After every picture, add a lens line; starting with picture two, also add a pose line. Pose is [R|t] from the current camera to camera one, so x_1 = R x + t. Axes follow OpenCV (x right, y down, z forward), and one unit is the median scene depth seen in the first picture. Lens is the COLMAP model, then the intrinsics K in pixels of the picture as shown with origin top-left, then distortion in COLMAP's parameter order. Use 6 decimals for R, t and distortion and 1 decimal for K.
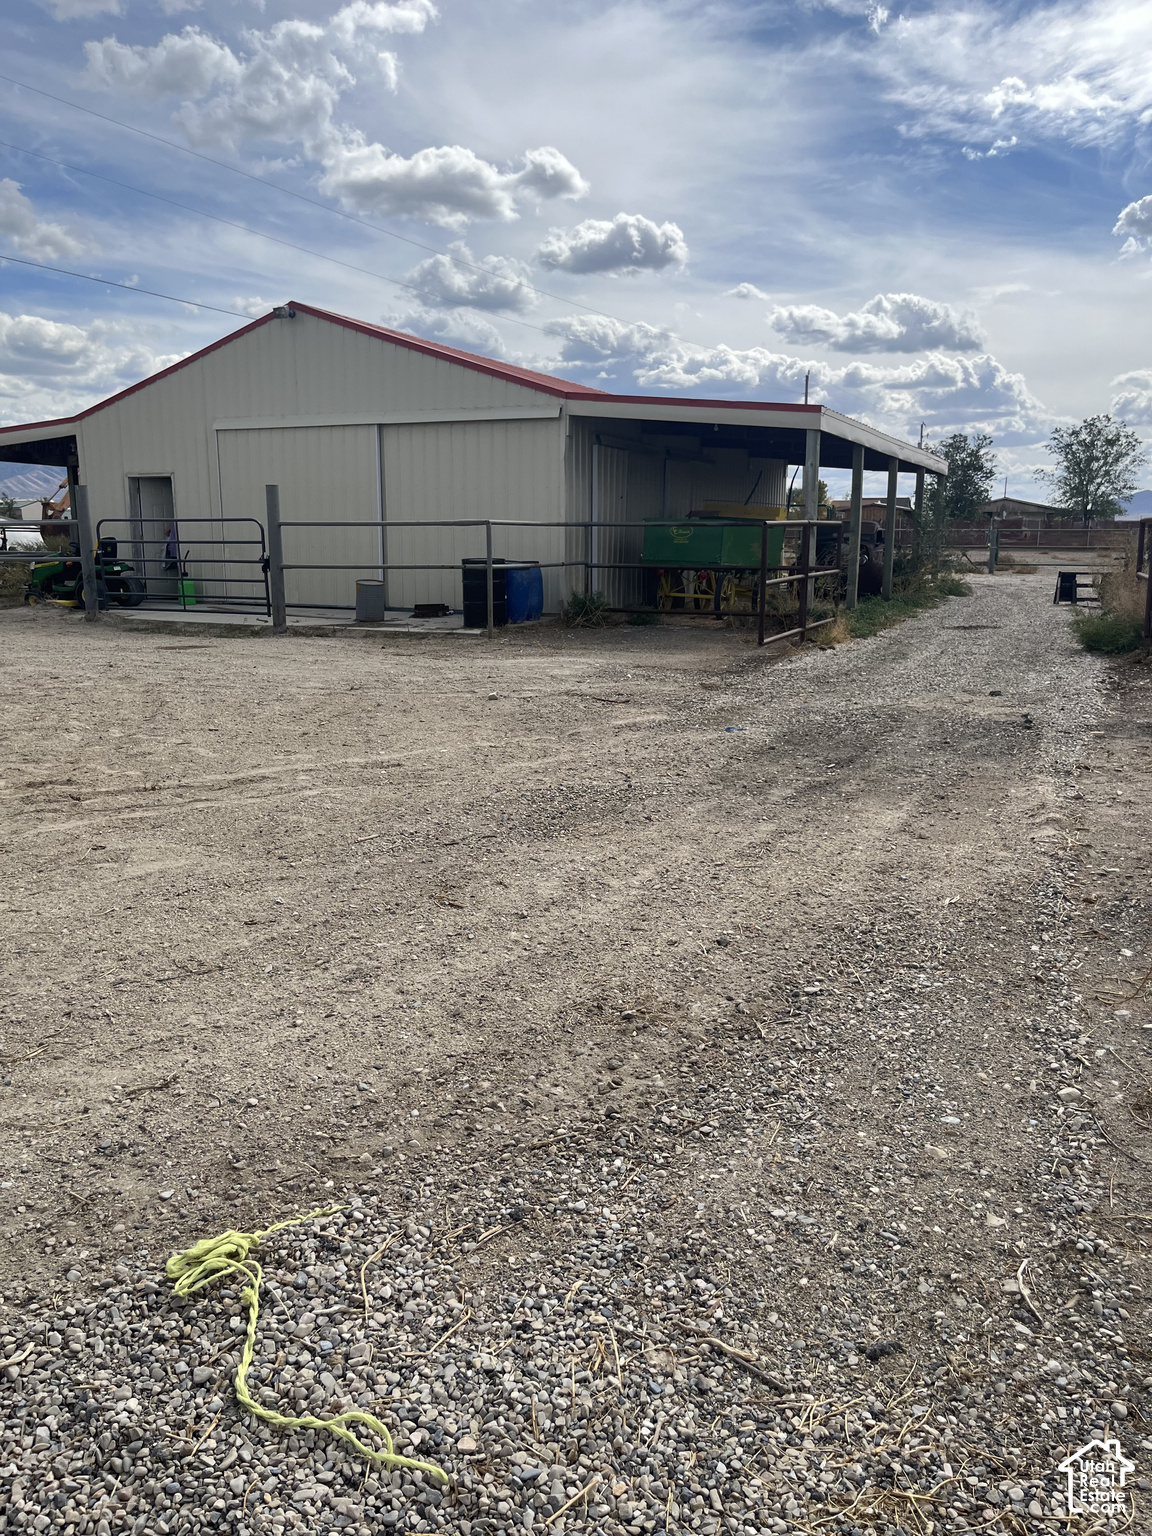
lens RADIAL K [[1165.5, 0, 573.1], [0, 1165.5, 745.0], [0, 0, 1]] dist [0.060029, -0.094186]
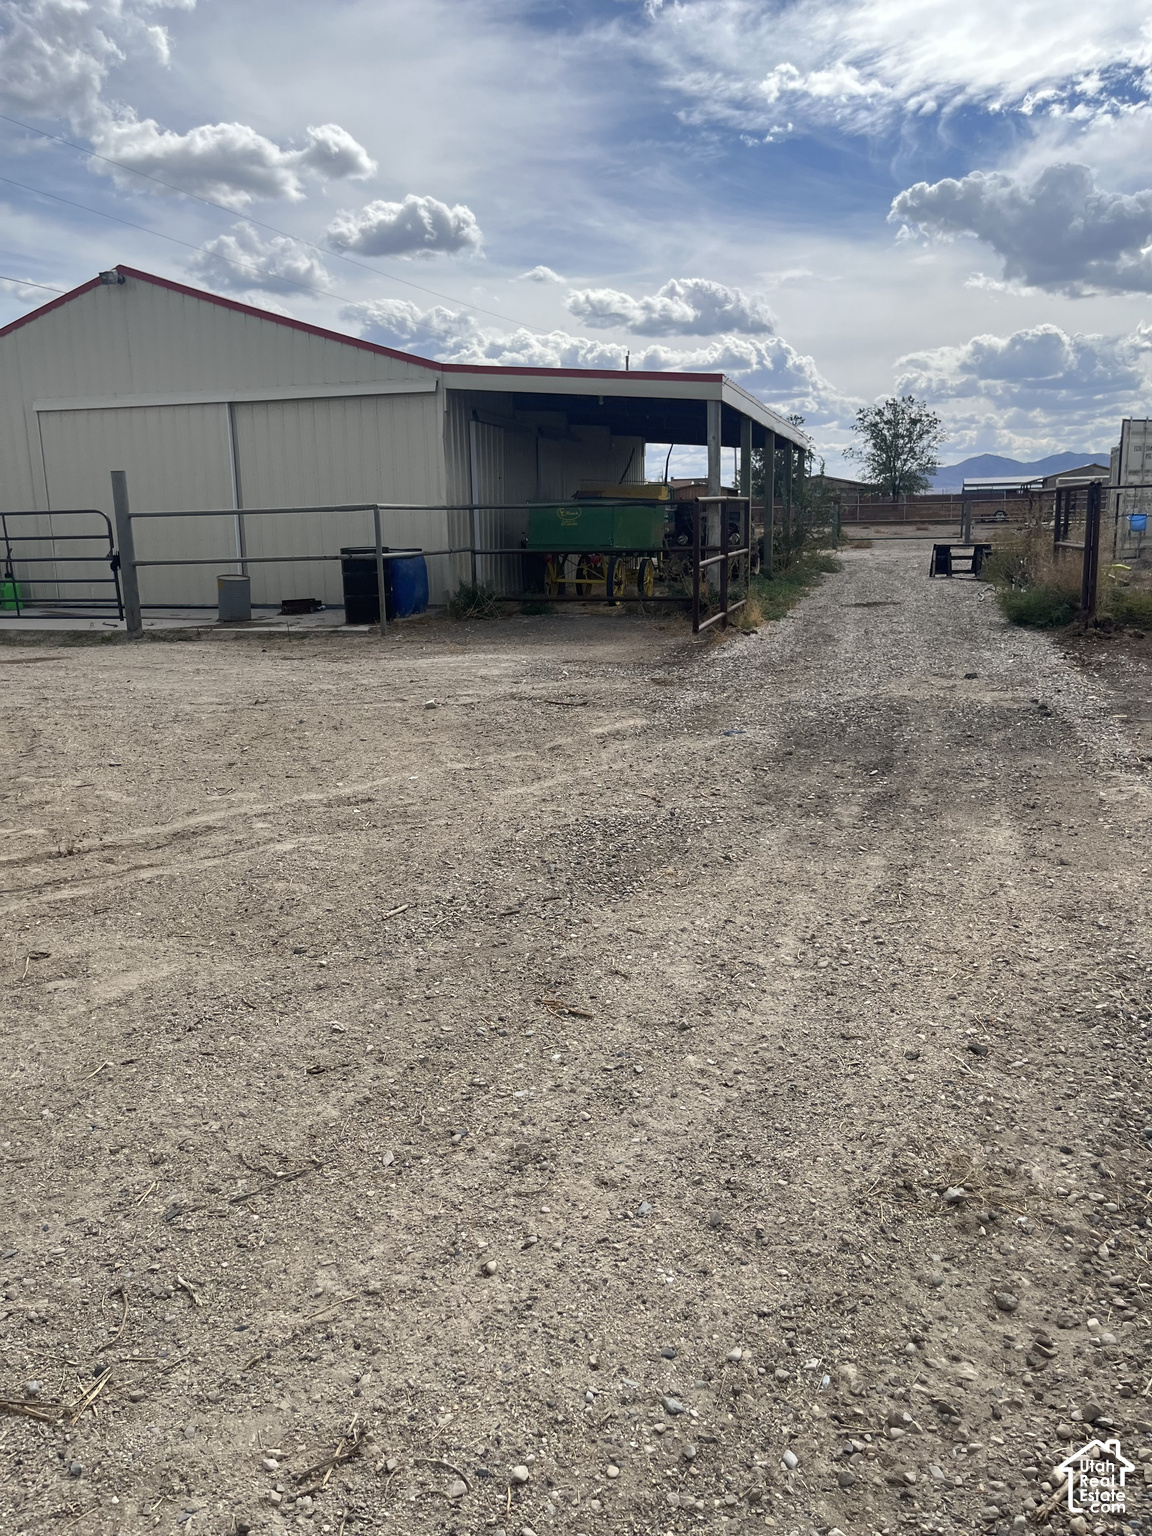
lens RADIAL K [[1168.5, 0, 576.0], [0, 1168.5, 768.0], [0, 0, 1]] dist [0.038555, -0.035812]
pose [[0.988867, -0.055629, 0.138010, -0.063495], [0.051317, 0.998082, 0.034615, -0.014395], [-0.139671, -0.027148, 0.989826, 0.086357]]
